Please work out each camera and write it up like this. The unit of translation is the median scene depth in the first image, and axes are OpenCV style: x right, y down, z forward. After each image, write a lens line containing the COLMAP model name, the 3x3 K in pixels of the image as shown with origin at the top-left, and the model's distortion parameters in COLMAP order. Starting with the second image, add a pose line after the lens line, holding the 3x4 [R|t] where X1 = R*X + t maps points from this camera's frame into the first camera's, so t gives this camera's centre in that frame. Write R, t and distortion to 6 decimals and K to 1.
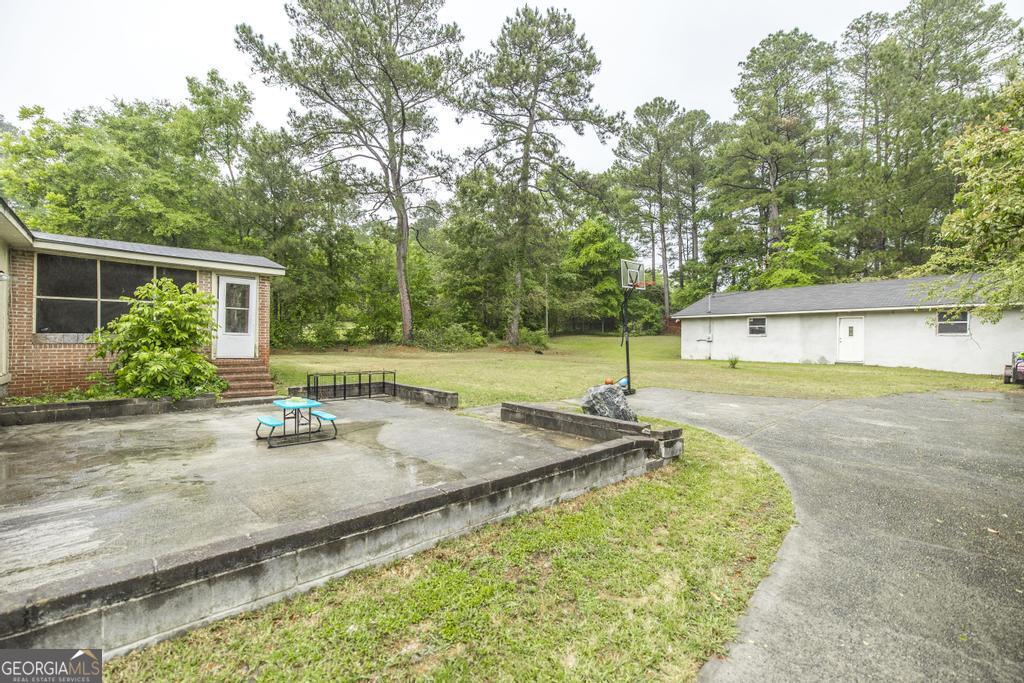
lens RADIAL K [[435.4, 0, 514.5], [0, 435.4, 342.2], [0, 0, 1]] dist [0.000677, 0.000020]
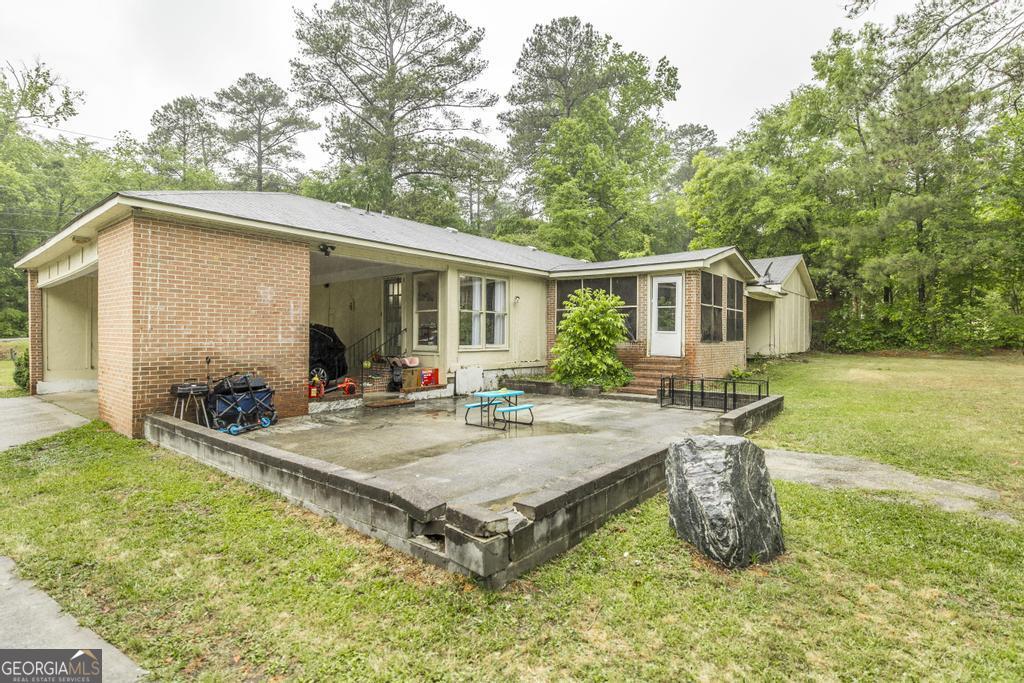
lens RADIAL K [[499.4, 0, 514.0], [0, 499.4, 338.9], [0, 0, 1]] dist [-0.003262, -0.000546]
pose [[0.168128, 0.001462, -0.985764, 0.260502], [-0.000498, 0.999999, 0.001398, -0.002752], [0.985765, 0.000256, 0.168129, 0.265087]]
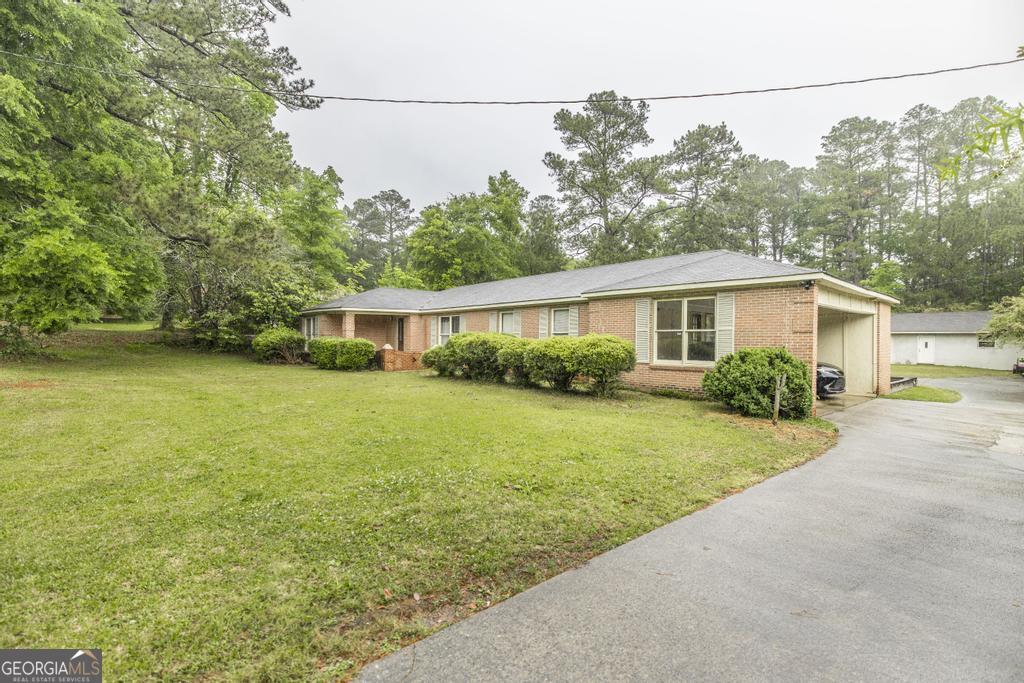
lens RADIAL K [[472.5, 0, 513.6], [0, 472.5, 339.3], [0, 0, 1]] dist [0.001416, 0.000039]
pose [[0.999915, 0.003375, 0.012563, -0.935849], [-0.003298, 0.999975, -0.006175, -0.033820], [-0.012583, 0.006133, 0.999902, -0.894297]]
